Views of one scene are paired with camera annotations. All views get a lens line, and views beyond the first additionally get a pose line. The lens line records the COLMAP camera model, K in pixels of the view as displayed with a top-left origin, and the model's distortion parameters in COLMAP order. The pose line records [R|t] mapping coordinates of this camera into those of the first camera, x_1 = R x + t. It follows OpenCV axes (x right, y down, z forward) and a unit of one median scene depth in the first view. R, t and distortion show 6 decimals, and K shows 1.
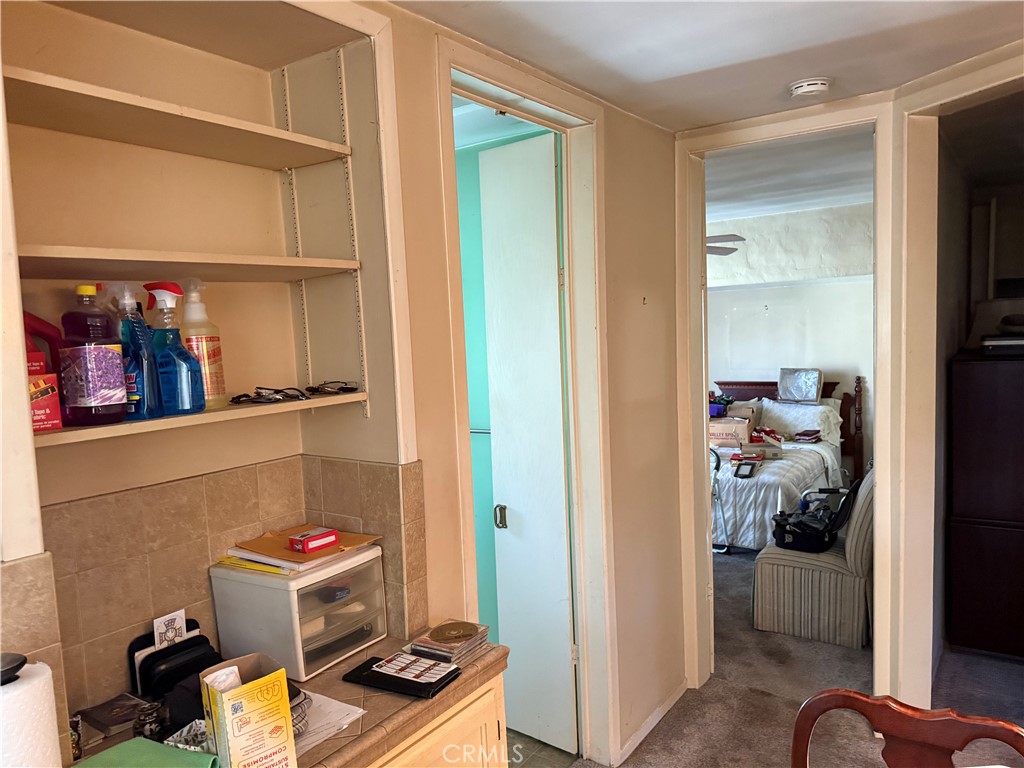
lens RADIAL K [[730.4, 0, 511.1], [0, 730.4, 389.7], [0, 0, 1]] dist [0.059606, -0.066664]
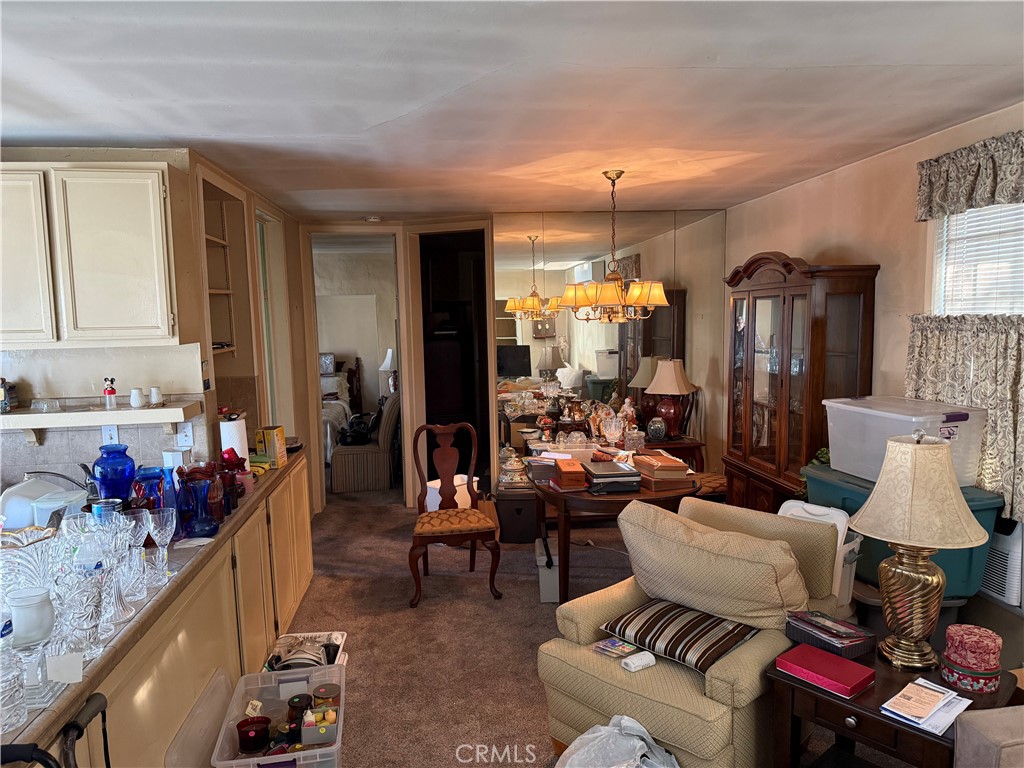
lens RADIAL K [[730.4, 0, 512.3], [0, 730.4, 391.8], [0, 0, 1]] dist [0.059606, -0.066664]
pose [[0.750242, -0.046515, 0.659525, -0.356414], [0.045652, 0.998786, 0.018511, 0.047361], [-0.659586, 0.016221, 0.751454, -0.441101]]
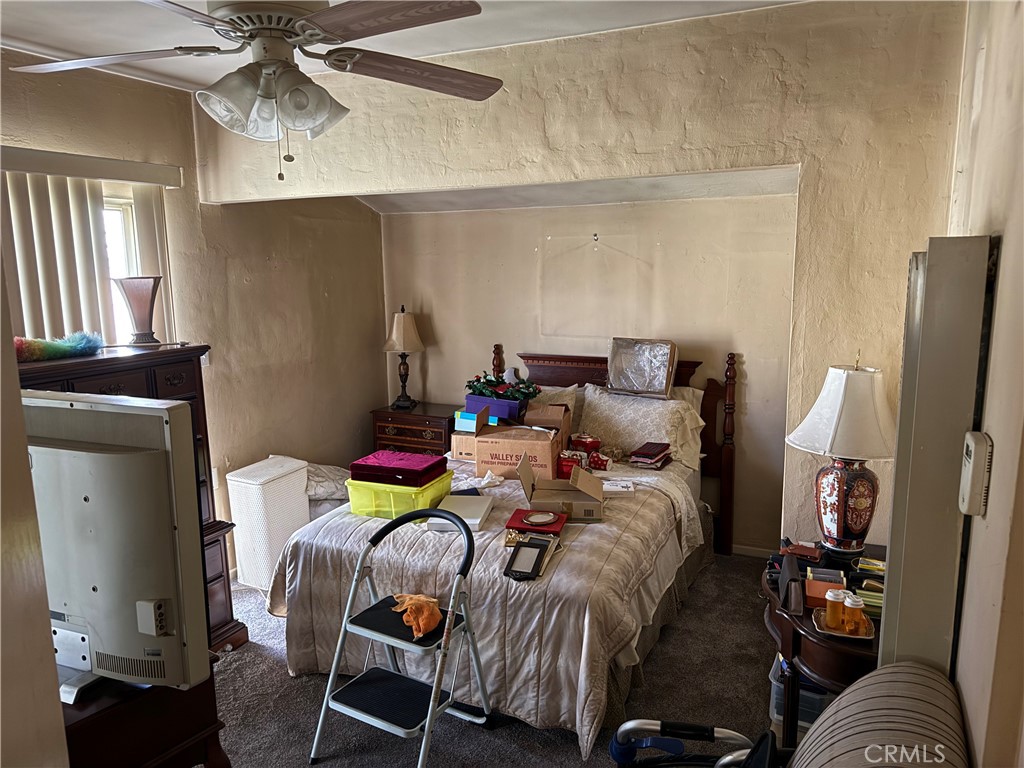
lens RADIAL K [[730.4, 0, 490.1], [0, 730.4, 410.6], [0, 0, 1]] dist [0.059606, -0.066664]
pose [[0.987791, -0.012001, 0.155321, 0.201276], [-0.005987, 0.993367, 0.114830, -0.045319], [-0.155668, -0.114358, 0.981167, 0.485817]]
